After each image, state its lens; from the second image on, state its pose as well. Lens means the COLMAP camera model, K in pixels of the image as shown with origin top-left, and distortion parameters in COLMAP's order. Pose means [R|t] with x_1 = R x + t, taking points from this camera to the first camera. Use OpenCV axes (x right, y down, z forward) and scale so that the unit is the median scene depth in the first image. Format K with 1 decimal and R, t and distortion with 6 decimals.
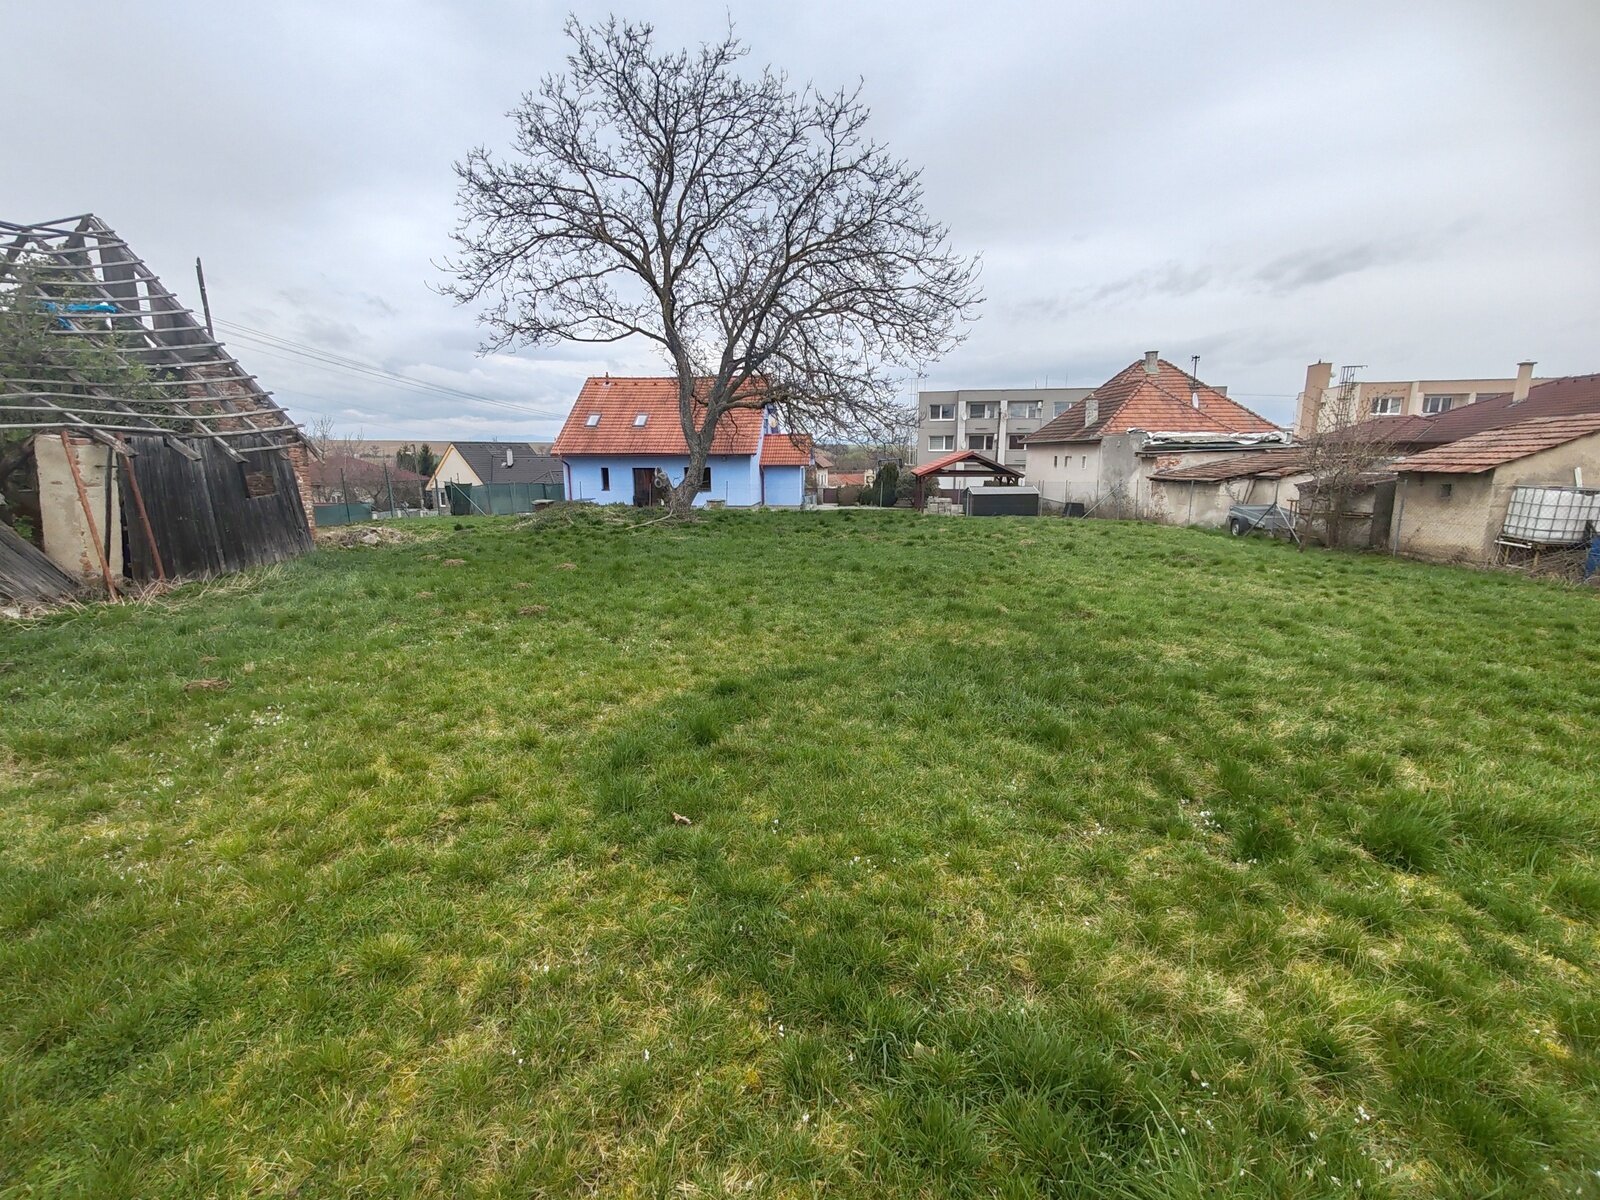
lens RADIAL K [[721.1, 0, 802.9], [0, 721.1, 606.7], [0, 0, 1]] dist [0.001589, 0.000449]
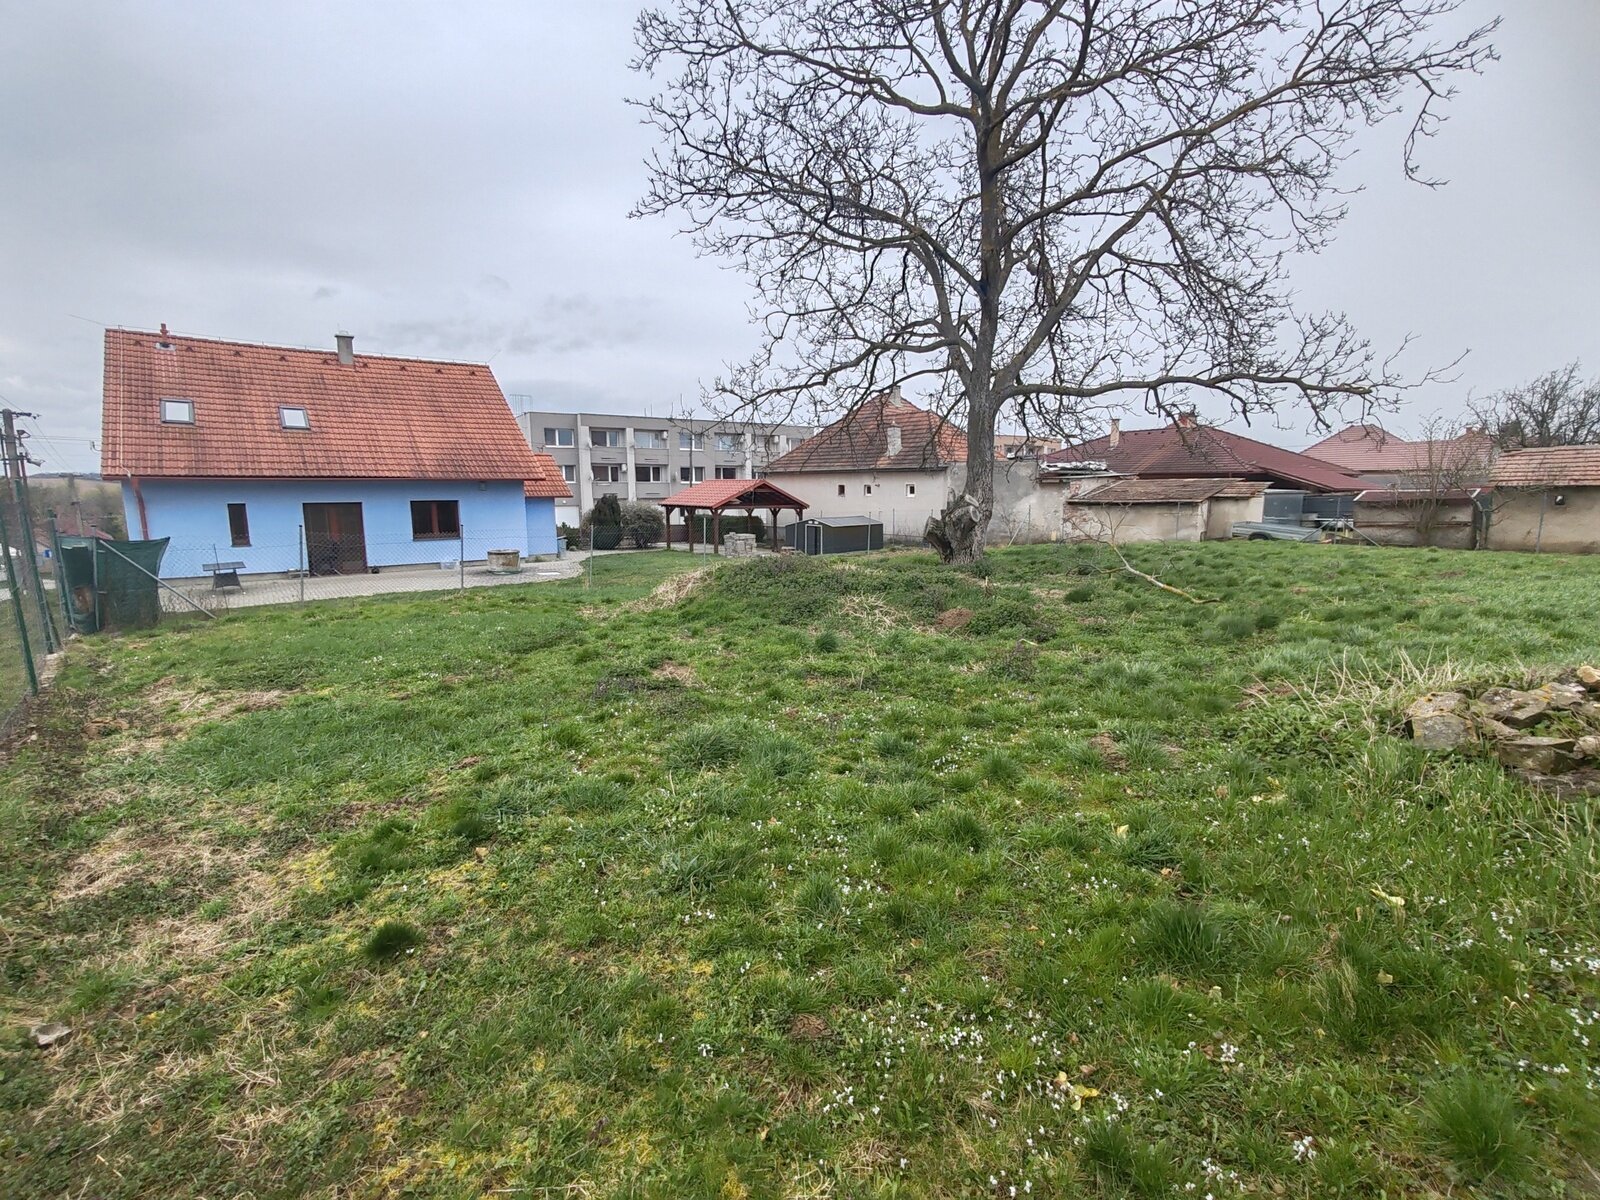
lens RADIAL K [[721.1, 0, 802.9], [0, 721.1, 606.7], [0, 0, 1]] dist [0.001589, 0.000449]
pose [[0.719343, -0.111392, 0.685665, -0.367079], [0.145799, 0.989284, 0.007757, -0.065787], [-0.679182, 0.094390, 0.727876, 0.364382]]
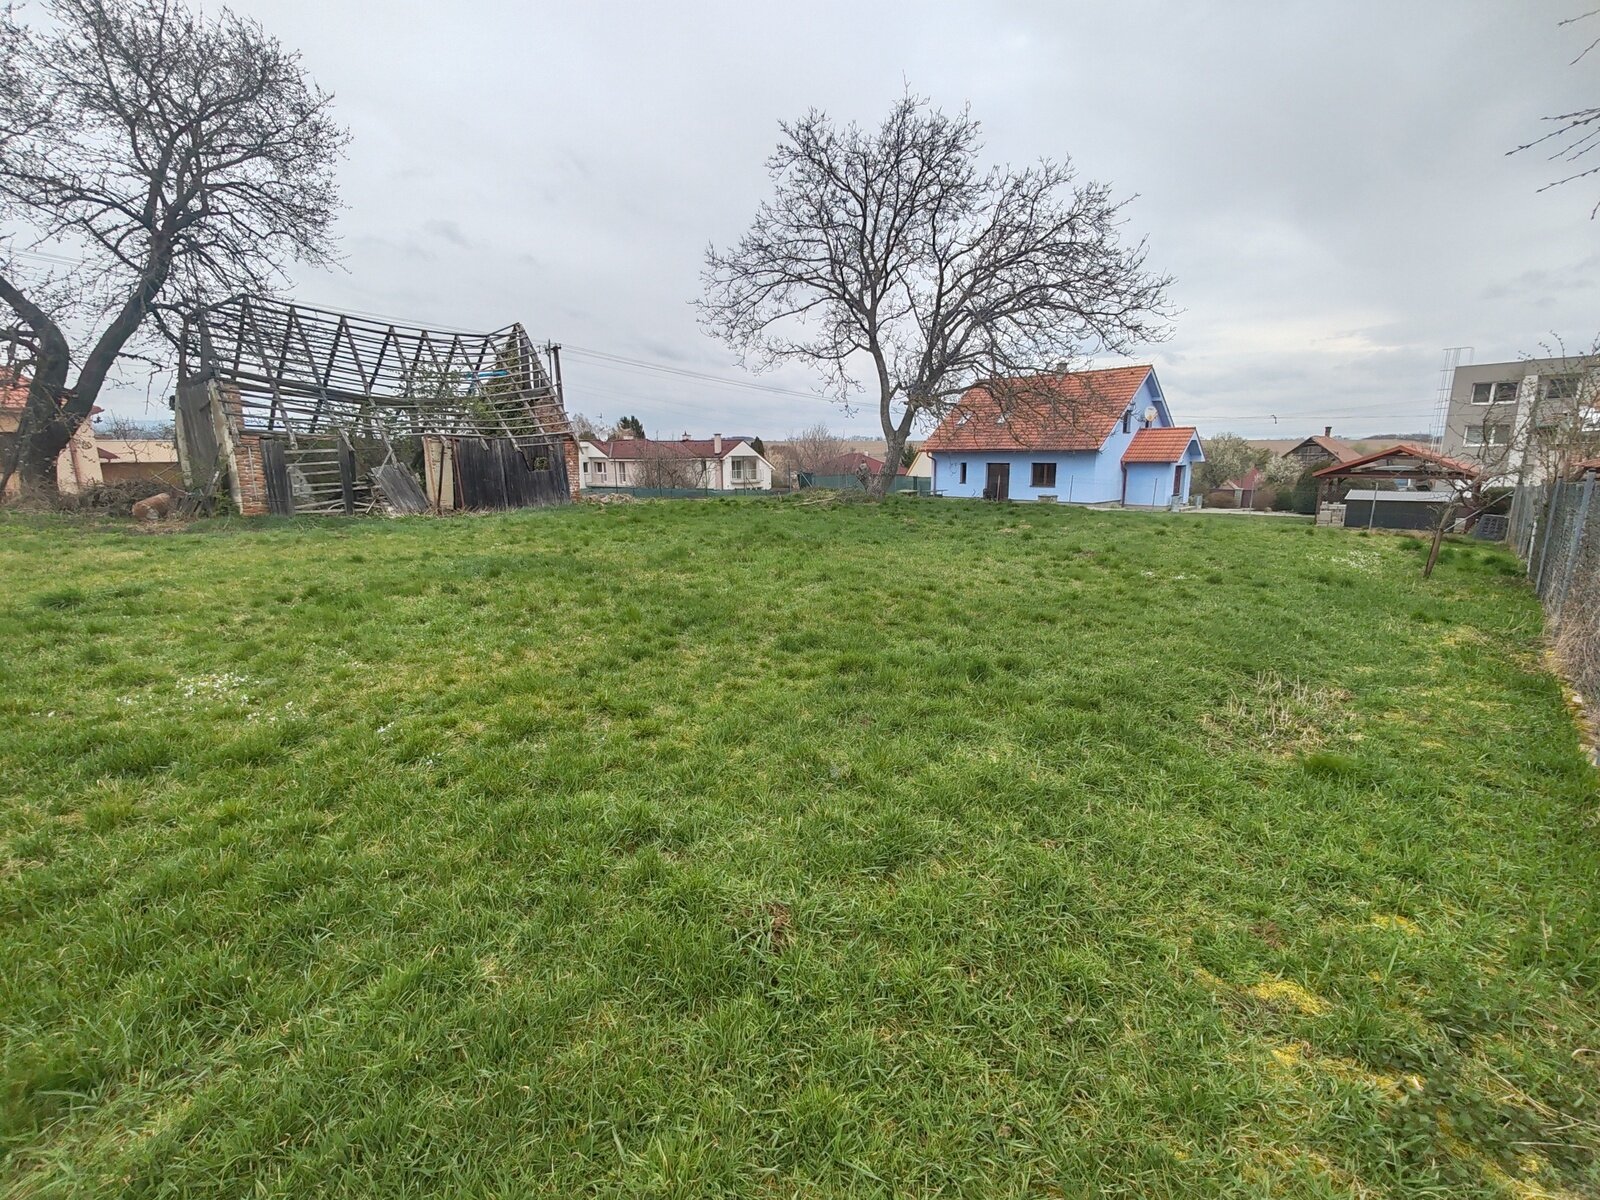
lens RADIAL K [[733.4, 0, 800.0], [0, 733.4, 600.0], [0, 0, 1]] dist [-0.002885, -0.000237]
pose [[0.760830, 0.127564, -0.636290, 0.280583], [-0.133752, 0.990263, 0.038598, 0.002427], [0.635018, 0.055739, 0.770484, 0.006804]]
